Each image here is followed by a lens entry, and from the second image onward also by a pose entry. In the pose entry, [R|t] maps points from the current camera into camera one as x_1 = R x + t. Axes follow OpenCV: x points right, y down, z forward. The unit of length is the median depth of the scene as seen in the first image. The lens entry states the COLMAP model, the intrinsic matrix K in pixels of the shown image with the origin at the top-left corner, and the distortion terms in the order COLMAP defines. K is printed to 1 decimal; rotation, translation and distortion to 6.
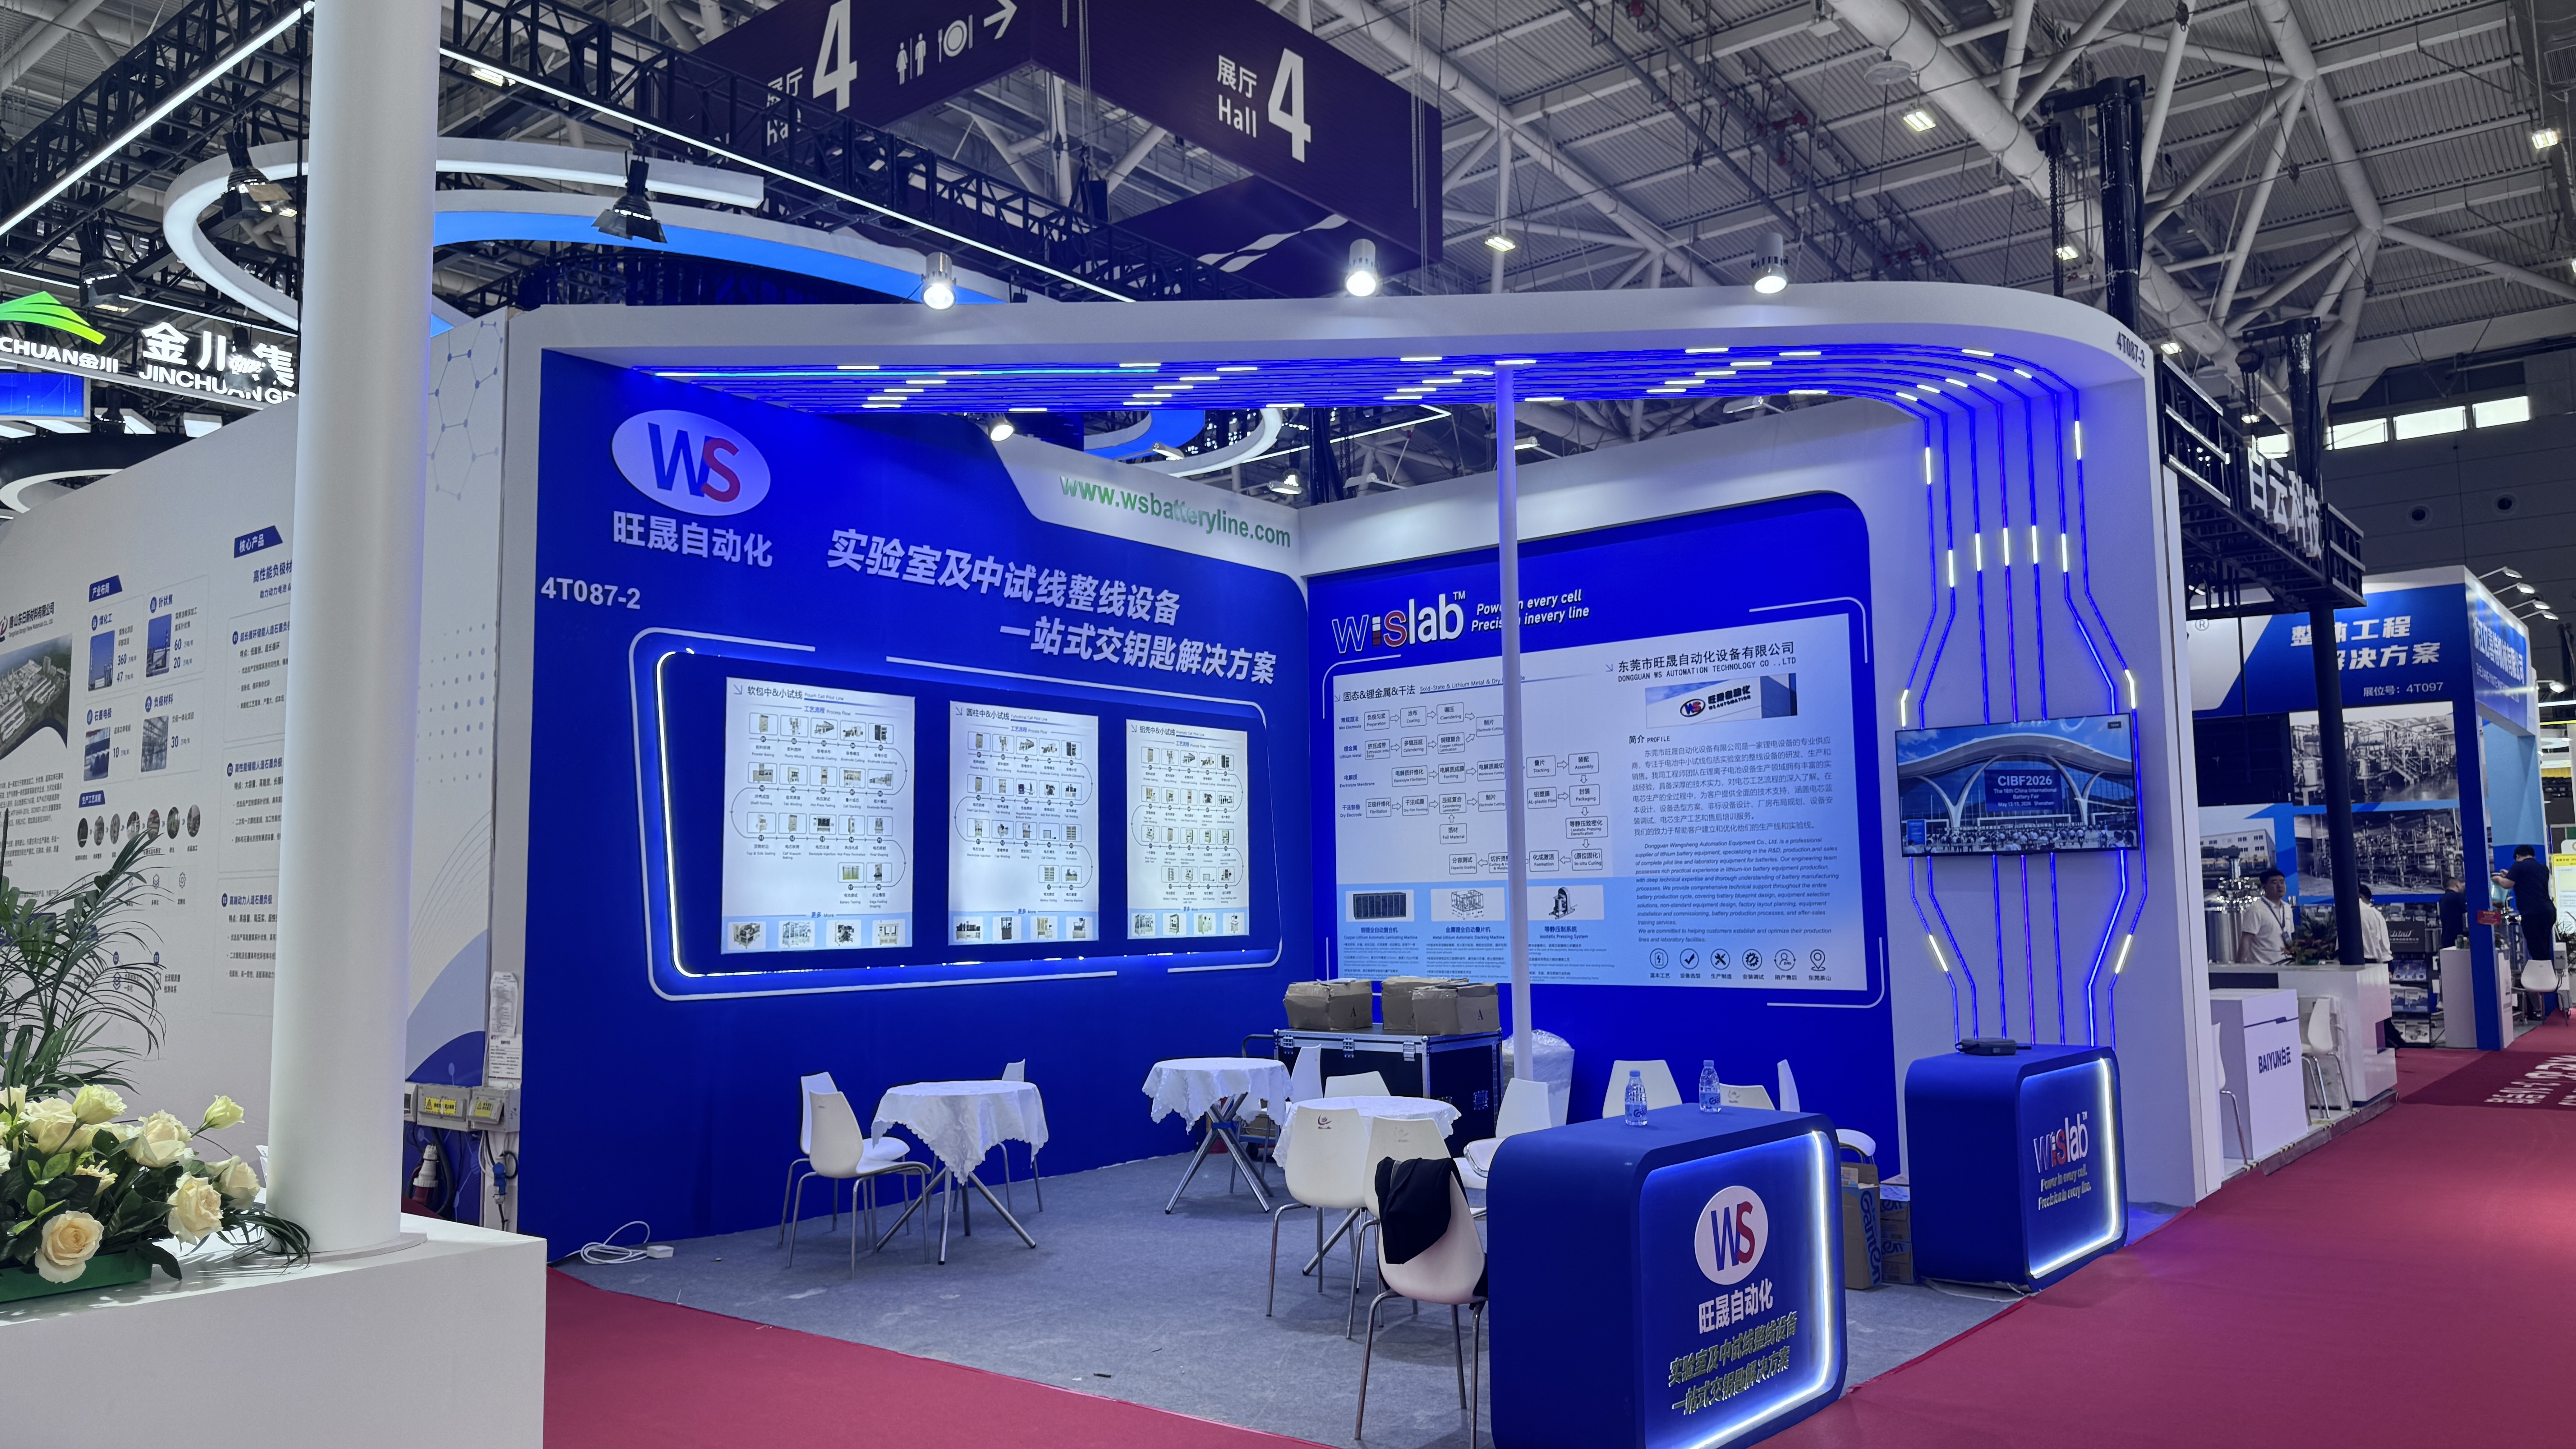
lens RADIAL K [[1823.3, 0, 1294.9], [0, 1823.3, 736.0], [0, 0, 1]] dist [0.010249, -0.007808]
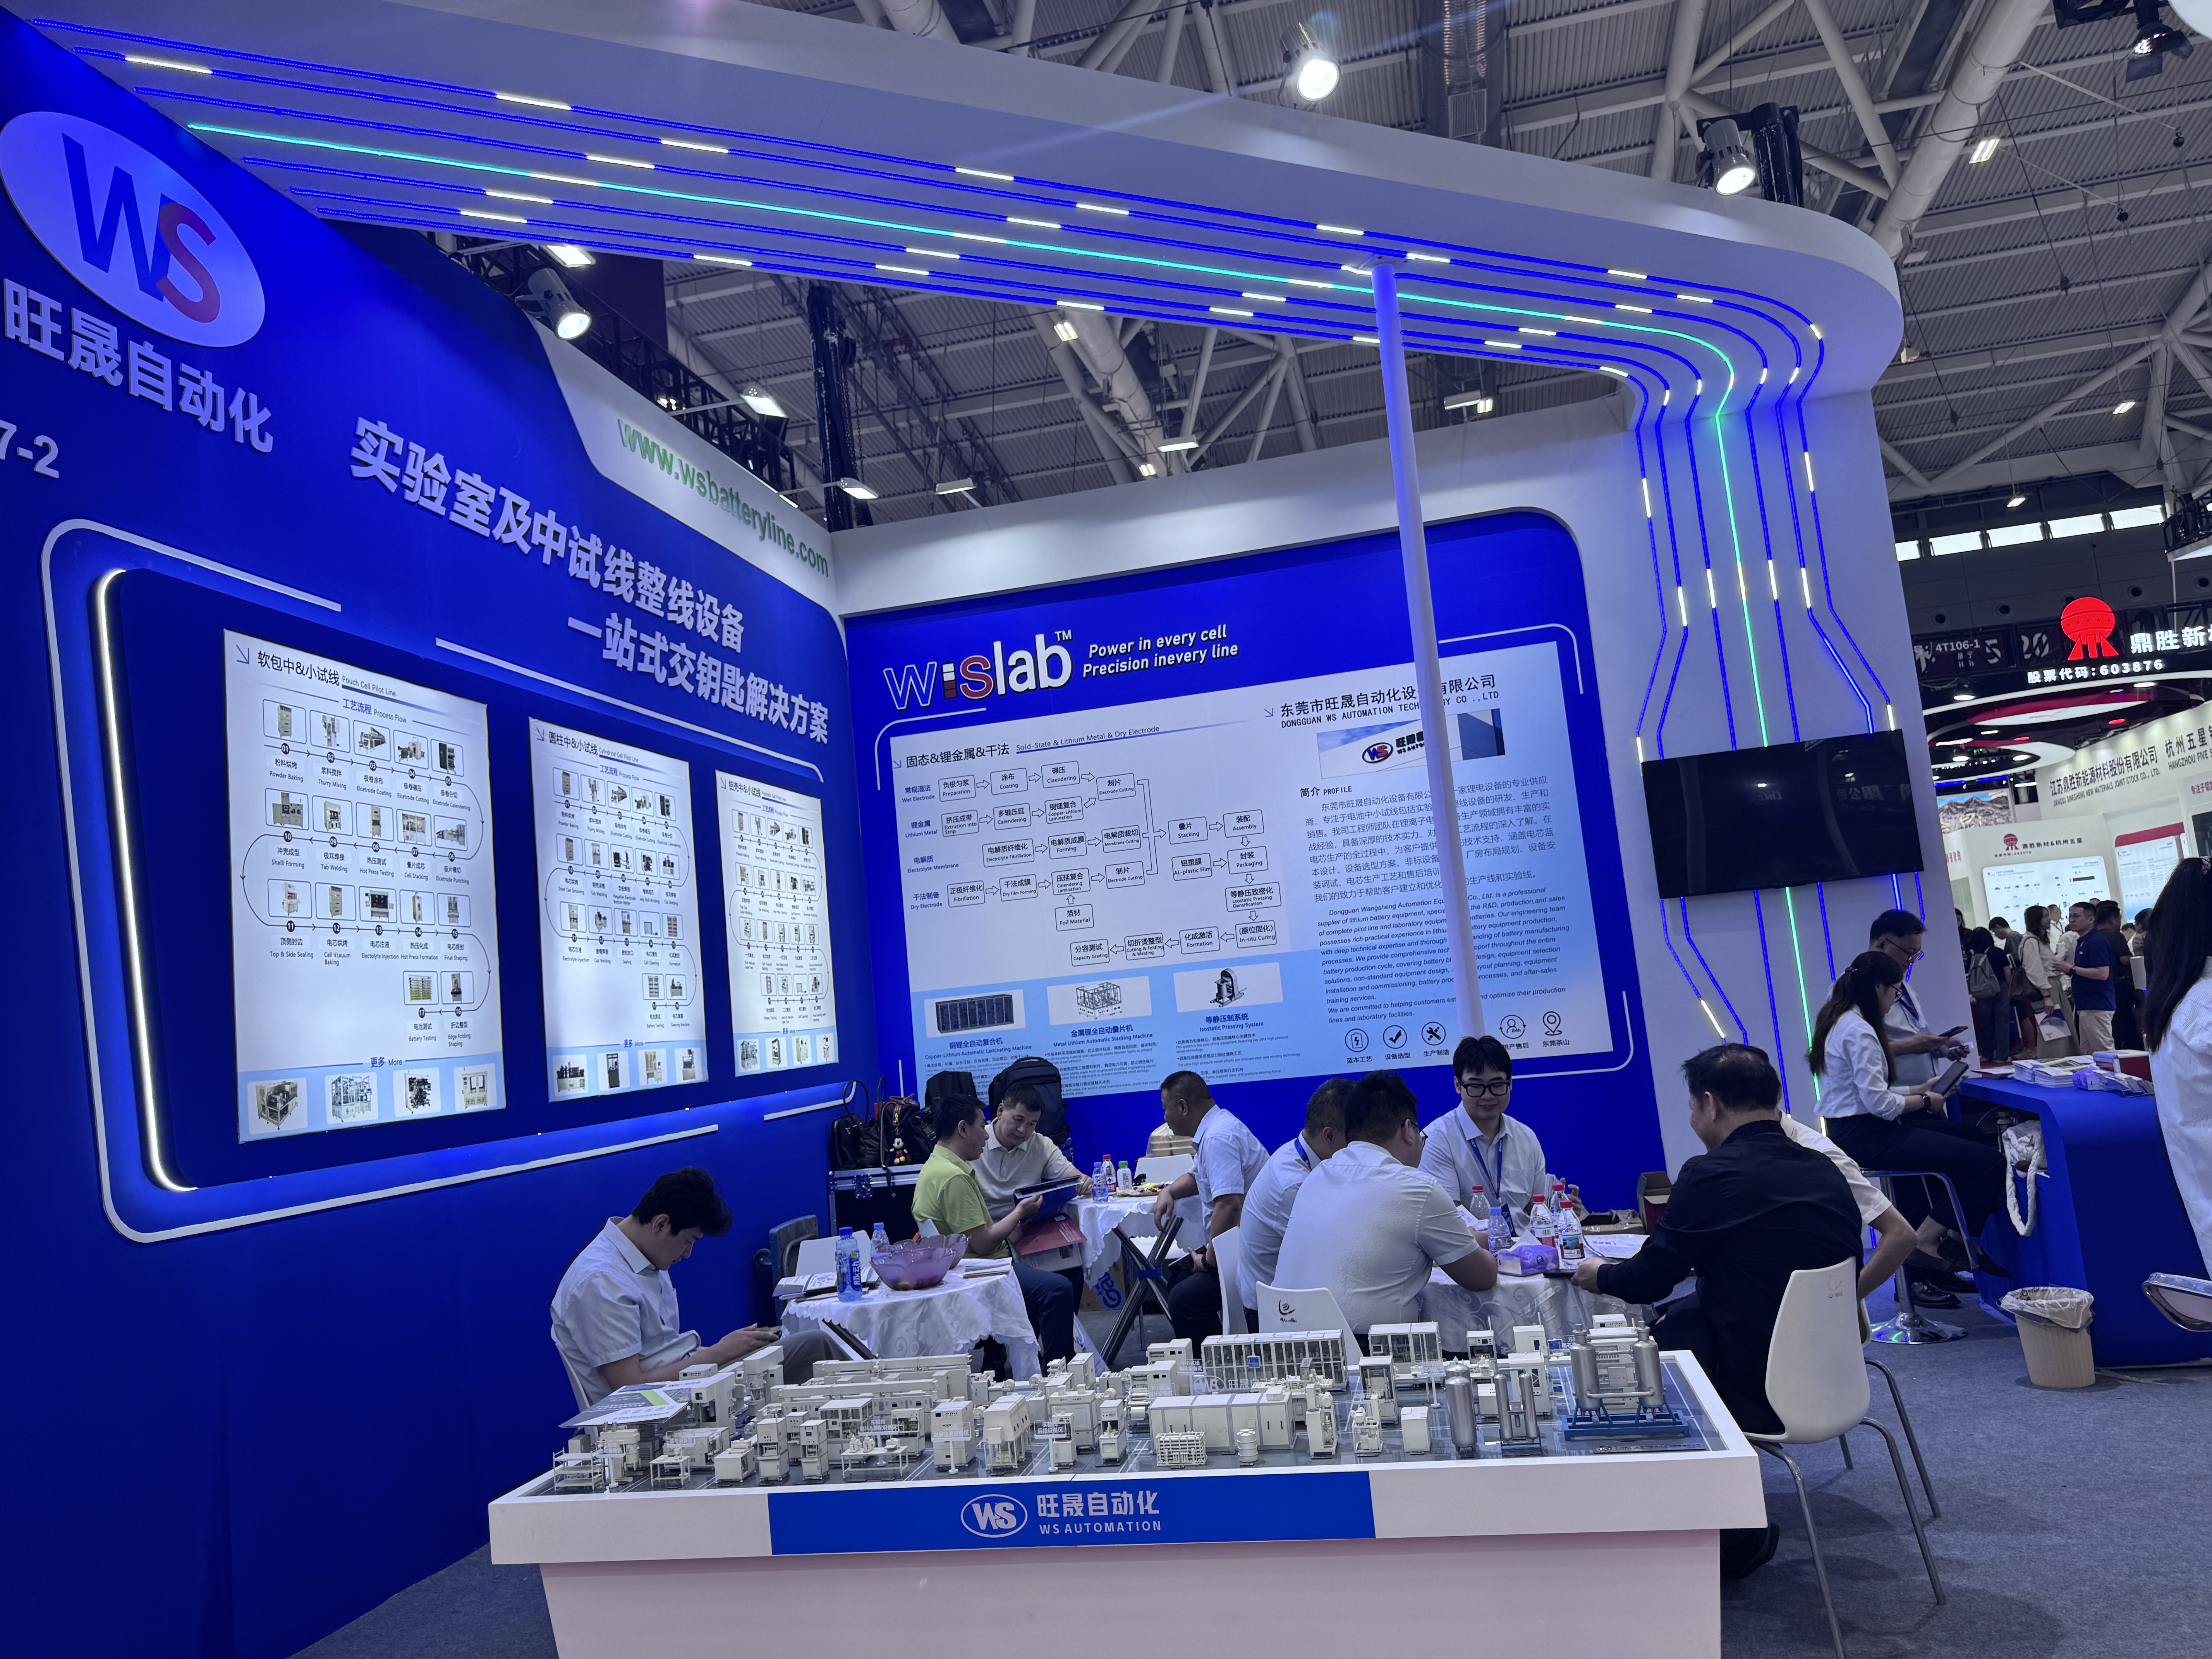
lens RADIAL K [[1561.9, 0, 1167.5], [0, 1561.9, 861.1], [0, 0, 1]] dist [-0.025658, -0.033908]
pose [[0.879665, -0.029398, 0.474685, -0.237744], [0.043318, 0.998892, -0.018410, 0.047496], [-0.473618, 0.036757, 0.879963, 0.396158]]
